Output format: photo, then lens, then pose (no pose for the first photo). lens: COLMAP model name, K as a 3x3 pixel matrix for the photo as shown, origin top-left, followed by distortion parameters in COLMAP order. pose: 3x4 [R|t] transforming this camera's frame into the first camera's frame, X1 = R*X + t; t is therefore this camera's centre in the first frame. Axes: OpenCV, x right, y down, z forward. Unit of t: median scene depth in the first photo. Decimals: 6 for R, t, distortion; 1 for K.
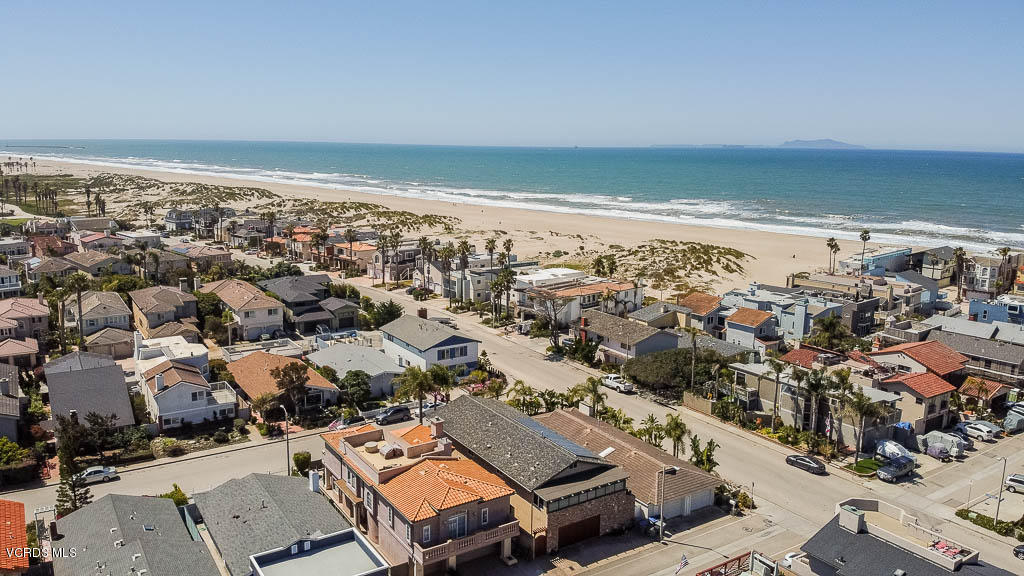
lens RADIAL K [[767.2, 0, 512.0], [0, 767.2, 288.0], [0, 0, 1]] dist [0.183464, -0.367879]
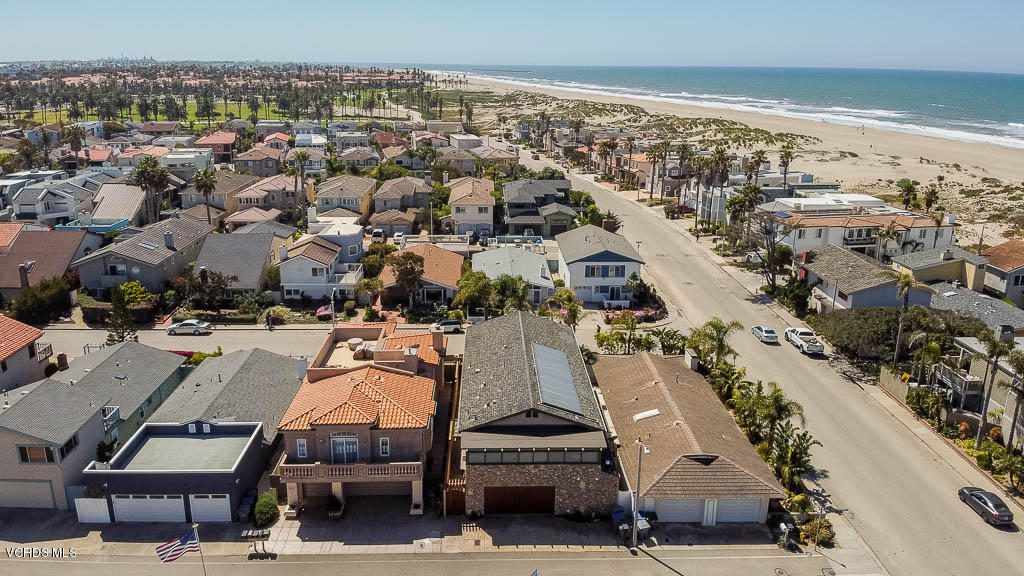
lens RADIAL K [[767.2, 0, 512.0], [0, 767.2, 288.0], [0, 0, 1]] dist [0.183464, -0.367879]
pose [[0.855374, 0.141550, -0.498296, 0.265000], [-0.097279, 0.988721, 0.113874, 0.017411], [0.508794, -0.048931, 0.859496, 0.230743]]
